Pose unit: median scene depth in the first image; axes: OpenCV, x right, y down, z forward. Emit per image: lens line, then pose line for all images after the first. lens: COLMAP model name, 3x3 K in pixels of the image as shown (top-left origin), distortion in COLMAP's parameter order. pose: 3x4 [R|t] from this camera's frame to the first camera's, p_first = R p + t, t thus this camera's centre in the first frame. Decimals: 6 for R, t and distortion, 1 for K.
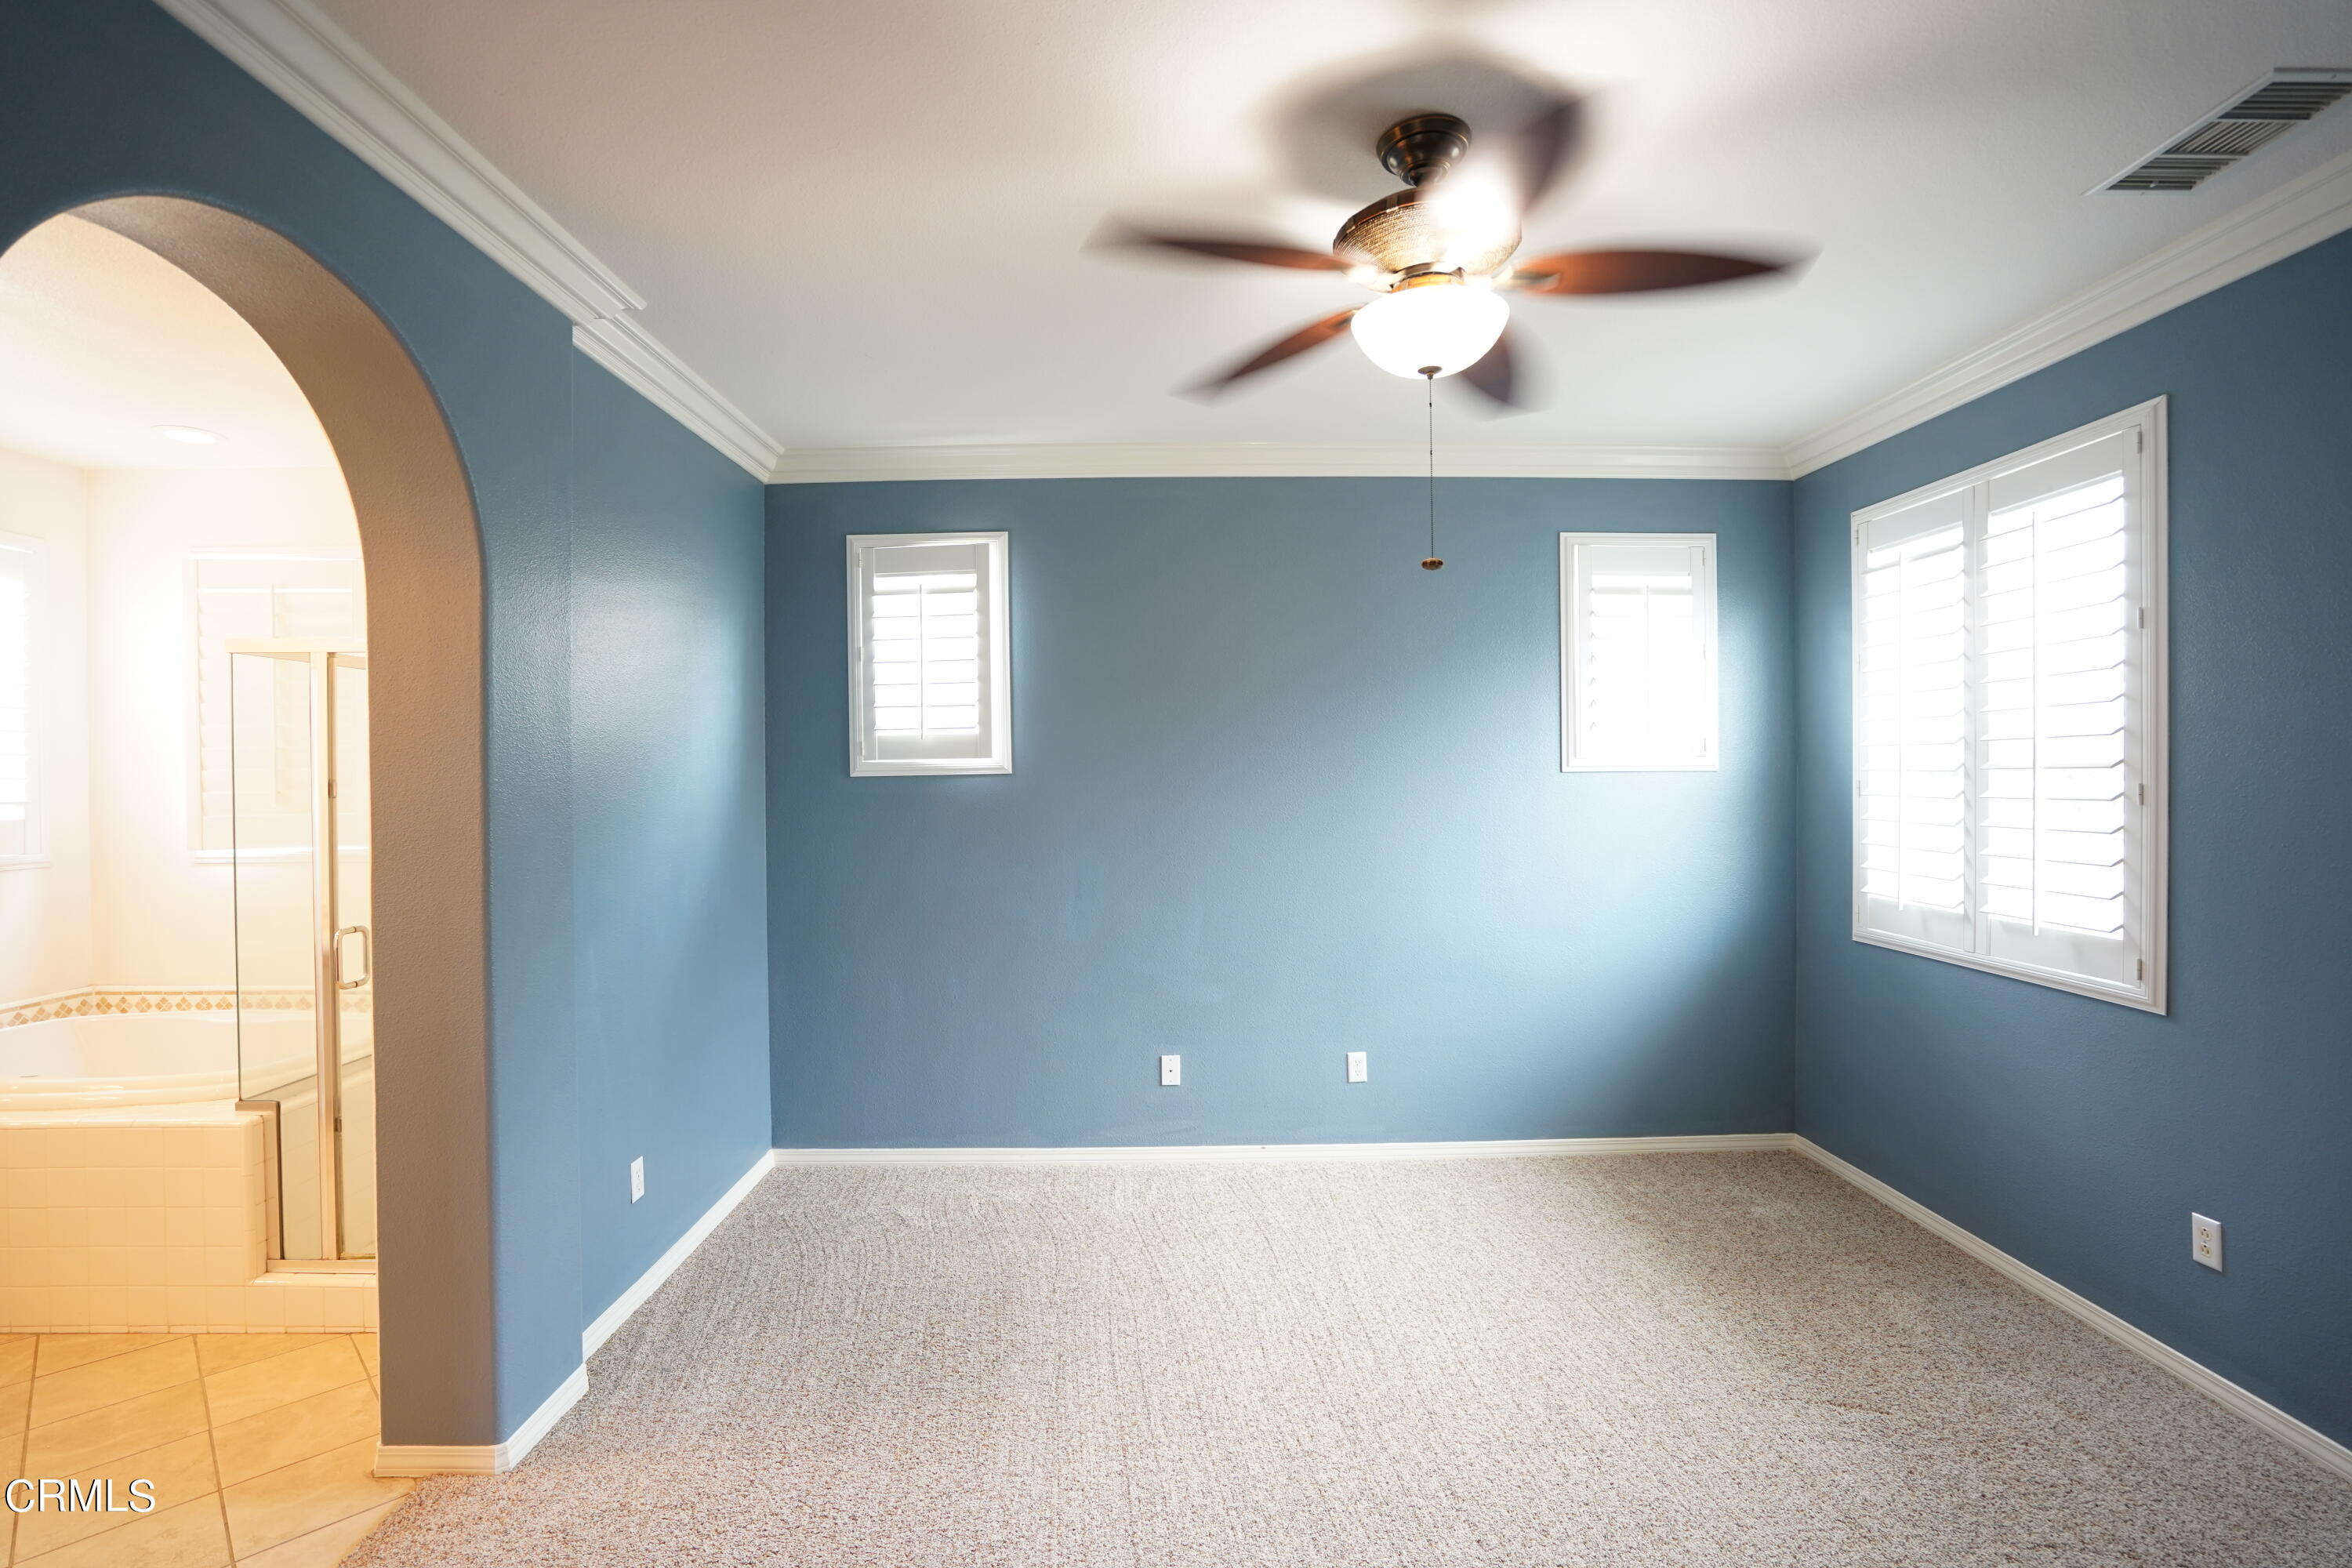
lens RADIAL K [[1077.5, 0, 1184.3], [0, 1077.5, 777.4], [0, 0, 1]] dist [-0.044623, 0.011327]
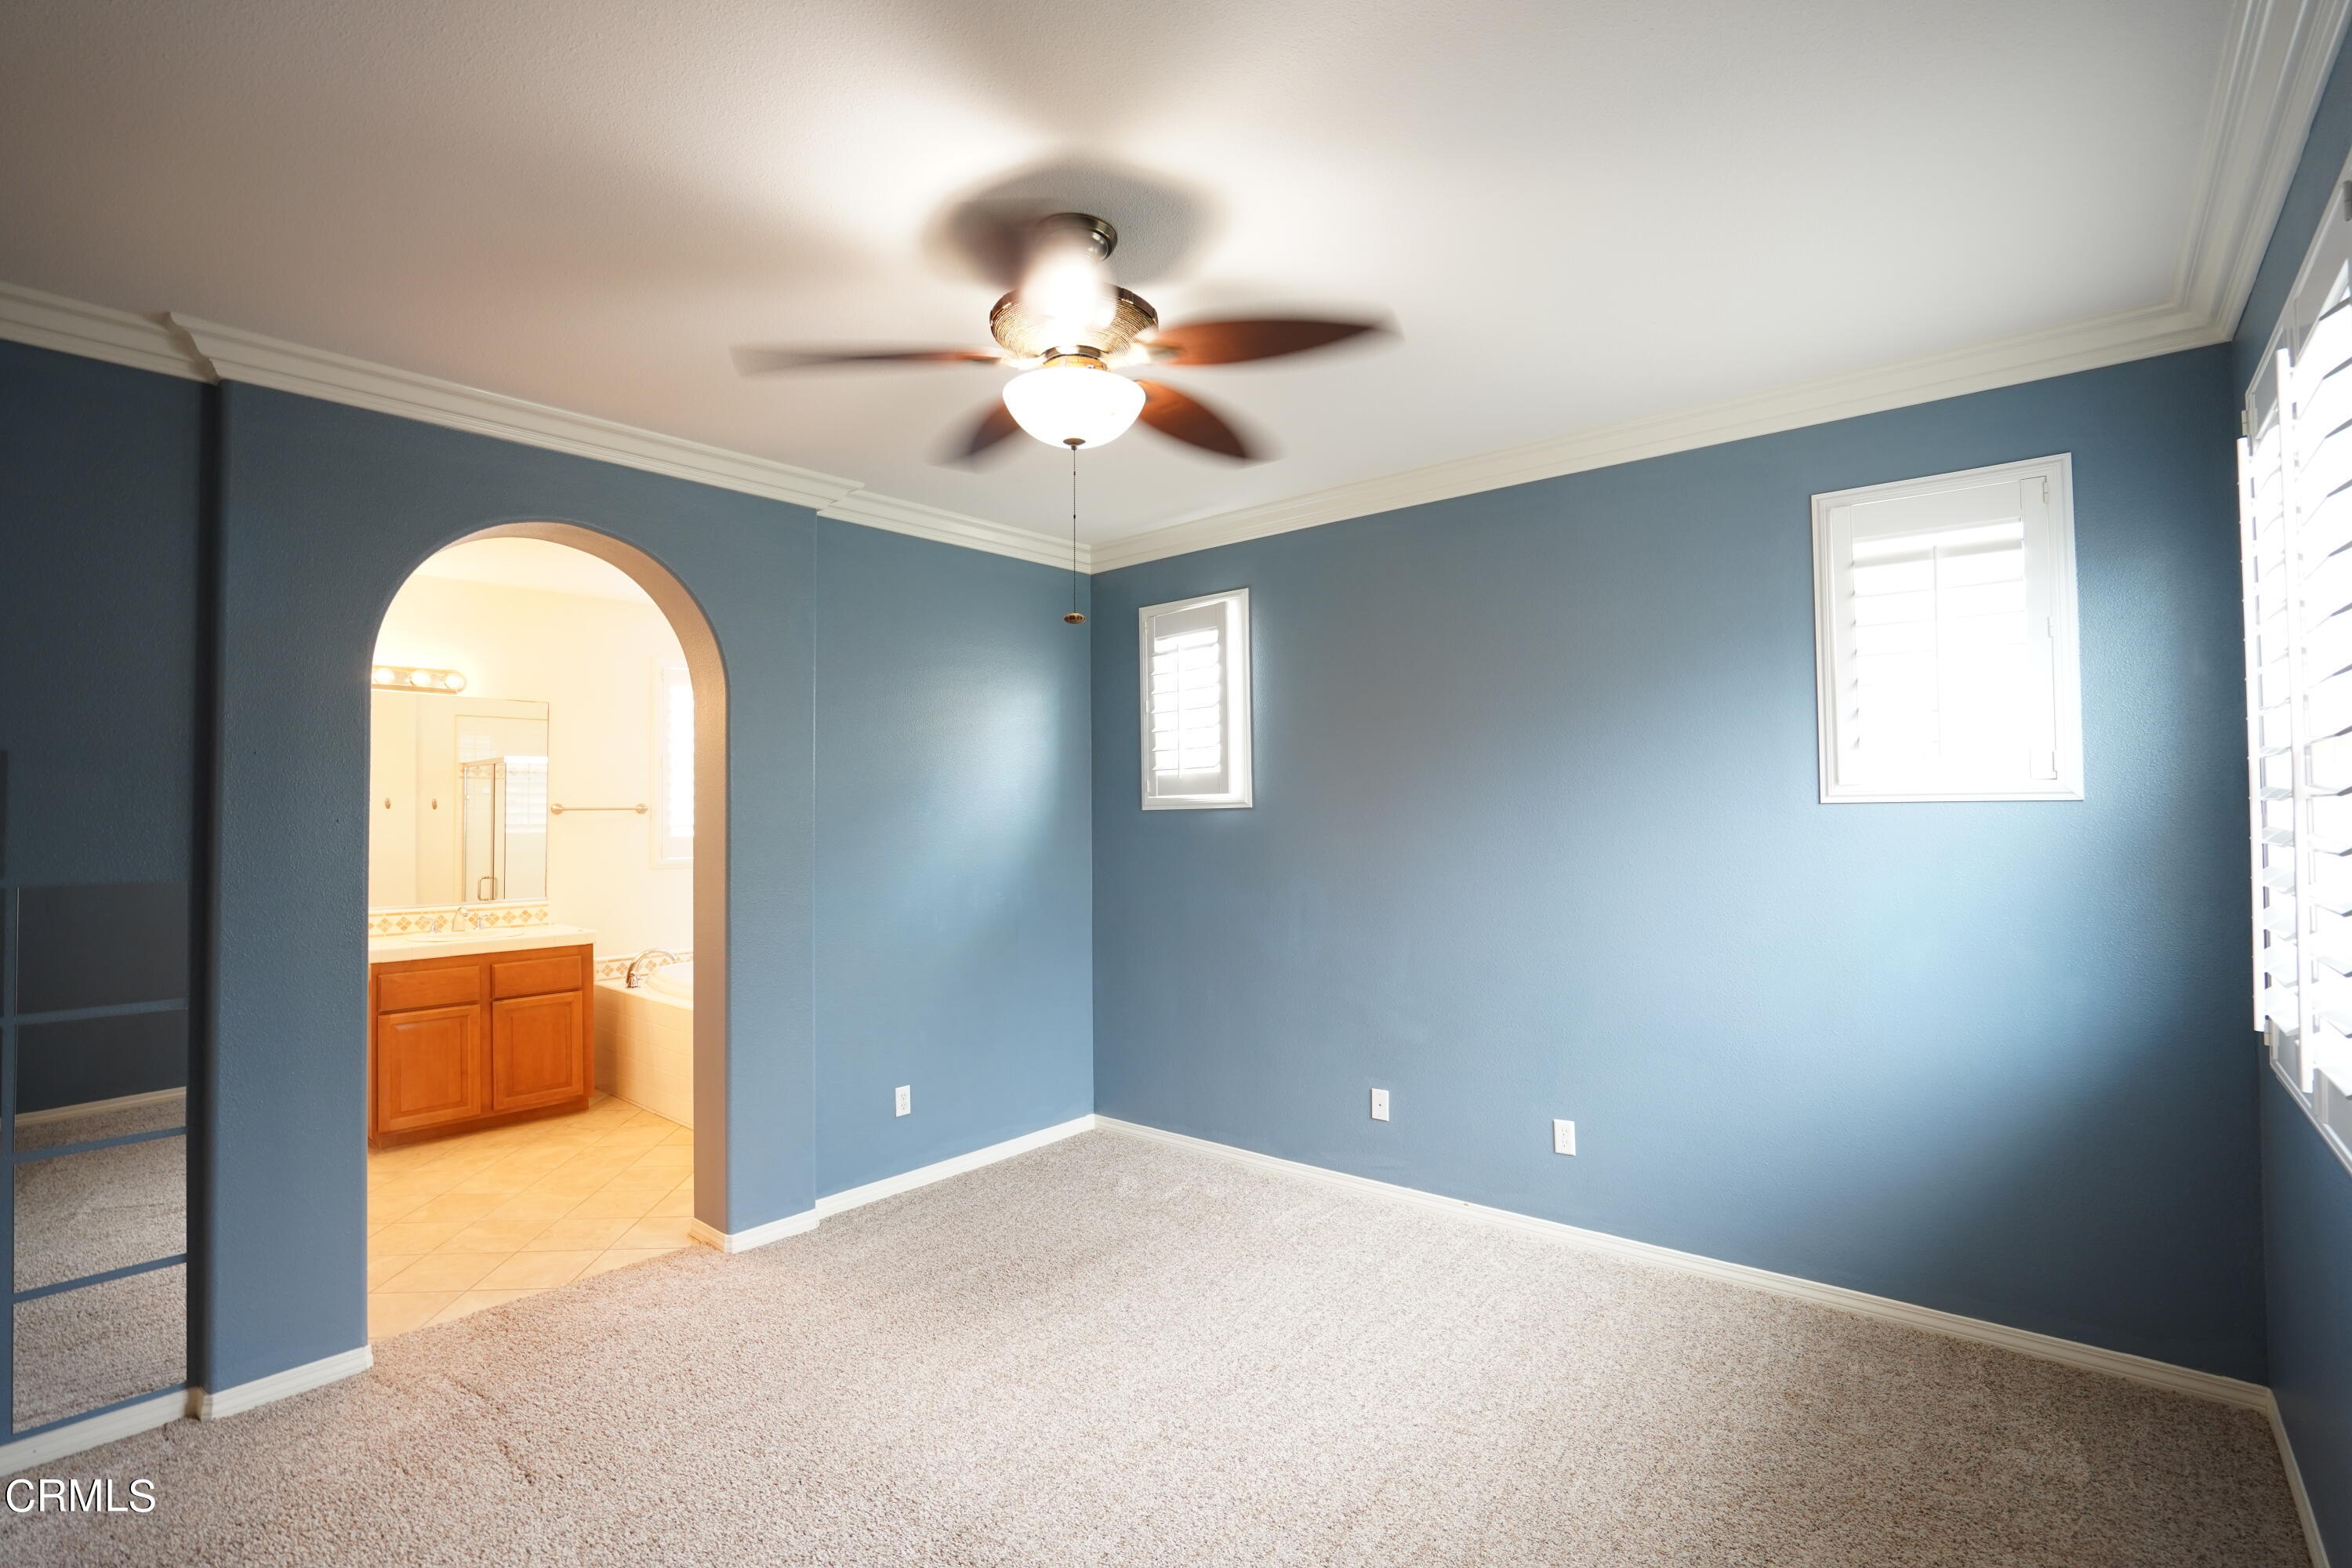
lens RADIAL K [[1077.5, 0, 1165.5], [0, 1077.5, 773.9], [0, 0, 1]] dist [-0.044623, 0.011327]
pose [[0.752791, -0.021081, -0.657922, 0.505233], [0.004362, 0.999625, -0.027039, -0.008093], [0.658245, 0.017485, 0.752601, 0.117893]]
